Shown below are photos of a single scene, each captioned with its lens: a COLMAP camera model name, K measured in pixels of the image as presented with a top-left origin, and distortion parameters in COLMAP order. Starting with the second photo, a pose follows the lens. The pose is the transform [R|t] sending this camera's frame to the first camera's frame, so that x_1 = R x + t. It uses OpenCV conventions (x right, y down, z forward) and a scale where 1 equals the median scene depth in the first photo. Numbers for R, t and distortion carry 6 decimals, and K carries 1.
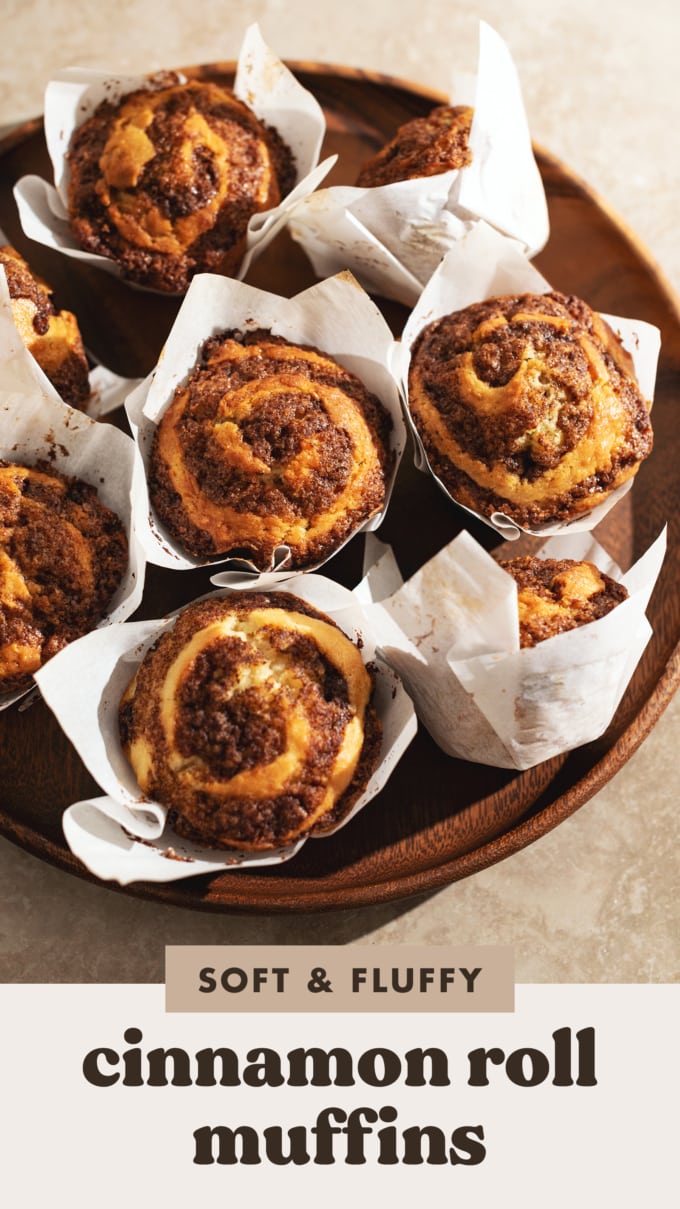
lens RADIAL K [[1331.7, 0, 340.0], [0, 1331.7, 604.5], [0, 0, 1]] dist [-0.087624, 0.255042]
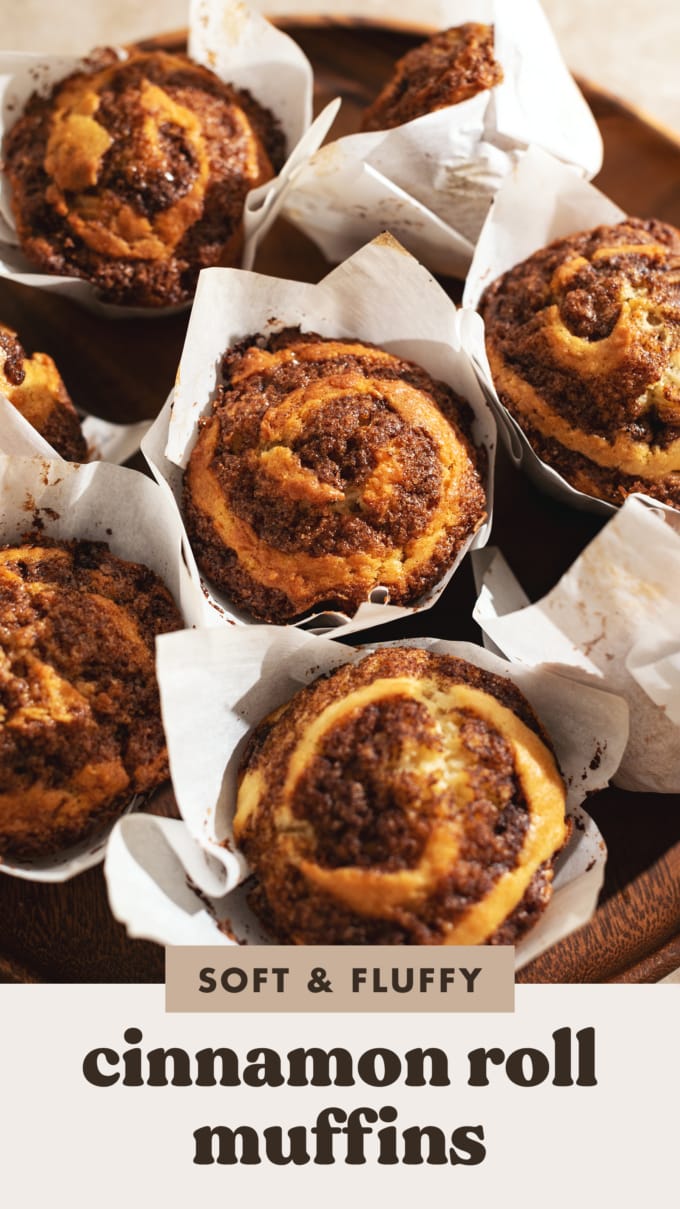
lens RADIAL K [[1331.7, 0, 340.0], [0, 1331.7, 604.5], [0, 0, 1]] dist [-0.087624, 0.255042]
pose [[0.979223, -0.196984, 0.048166, -0.100694], [0.198973, 0.979161, -0.040675, -0.006950], [-0.039150, 0.049414, 0.998011, 0.215297]]
